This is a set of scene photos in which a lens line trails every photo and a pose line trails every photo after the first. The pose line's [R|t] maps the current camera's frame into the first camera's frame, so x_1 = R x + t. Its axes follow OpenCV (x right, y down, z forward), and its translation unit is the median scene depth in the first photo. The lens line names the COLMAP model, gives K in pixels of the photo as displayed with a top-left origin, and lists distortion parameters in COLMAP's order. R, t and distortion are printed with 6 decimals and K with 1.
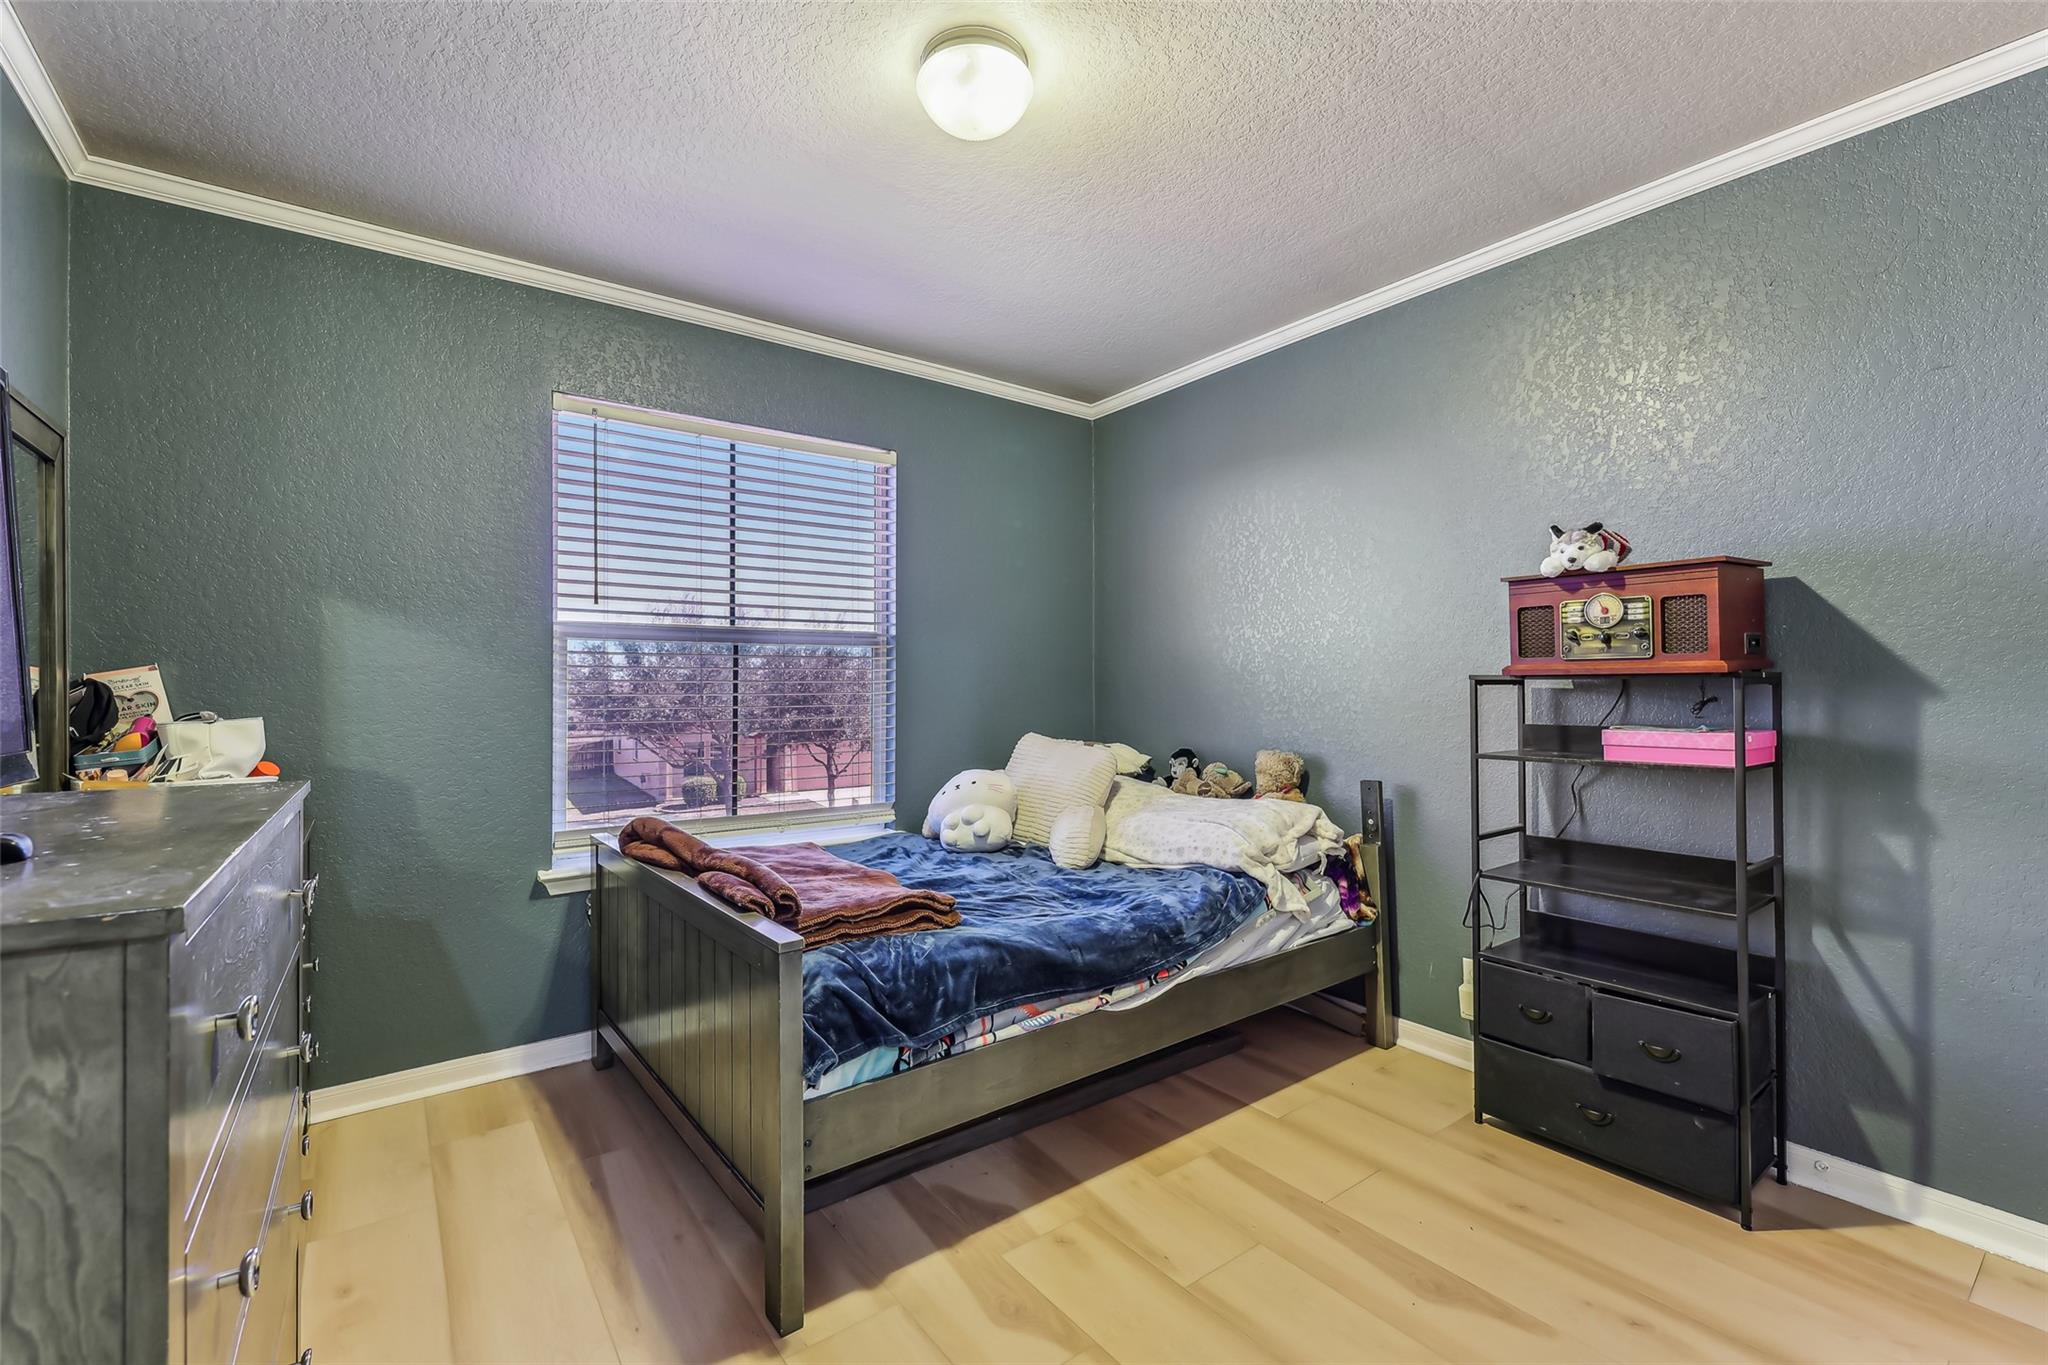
lens RADIAL K [[884.5, 0, 1026.9], [0, 884.5, 680.6], [0, 0, 1]] dist [-0.000103, 0.000697]
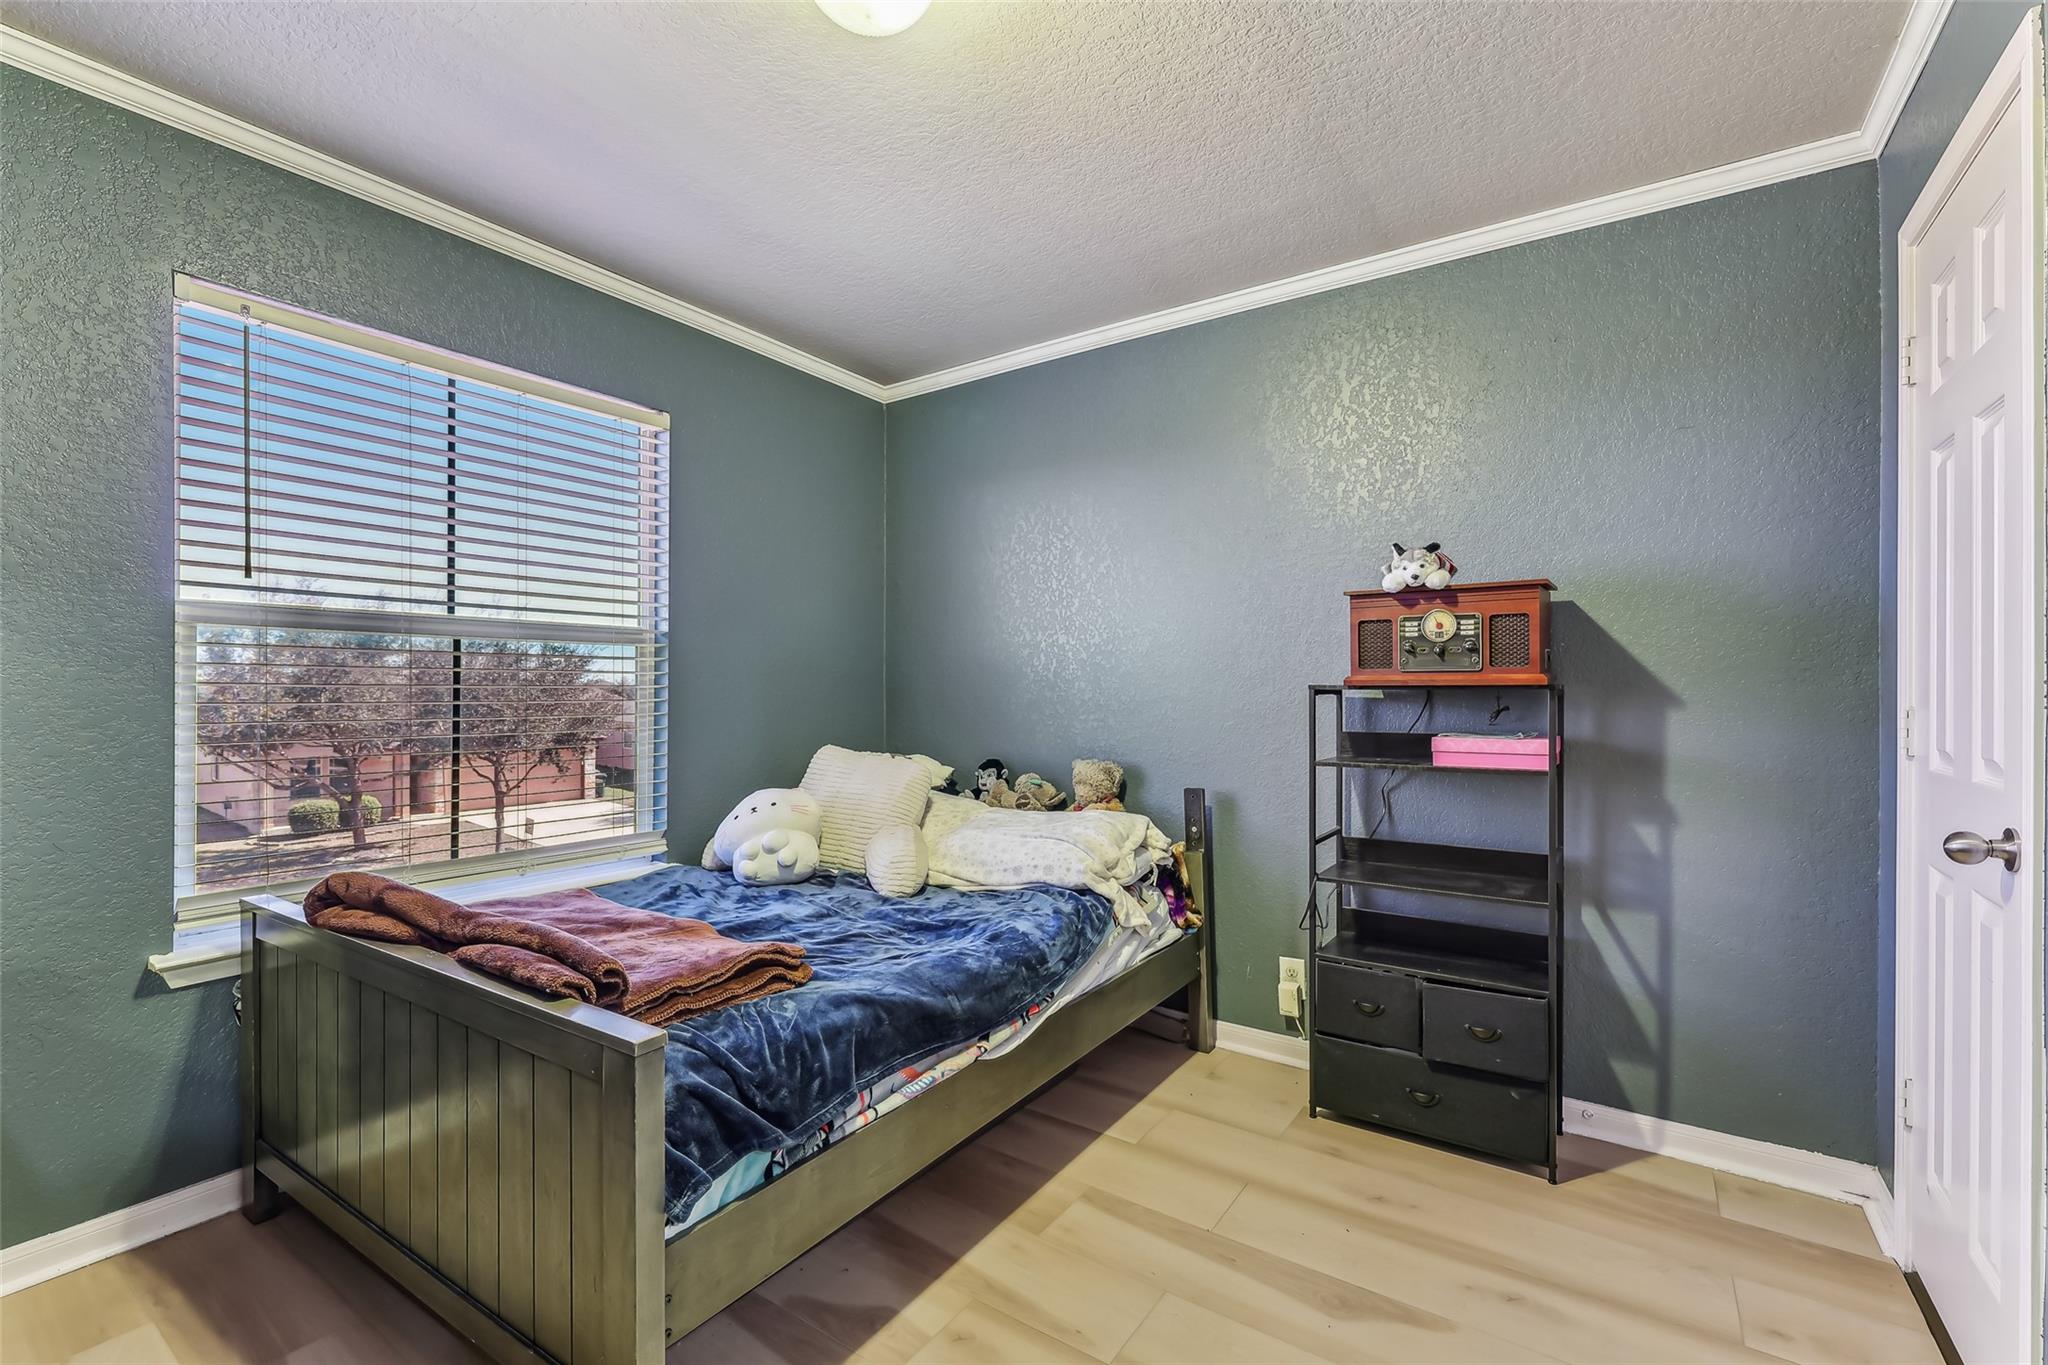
lens RADIAL K [[884.5, 0, 1021.7], [0, 884.5, 692.6], [0, 0, 1]] dist [-0.000103, 0.000697]
pose [[0.945801, 0.003484, 0.324728, -0.146157], [-0.006329, 0.999950, 0.007706, -0.003184], [-0.324685, -0.009344, 0.945776, 0.132656]]
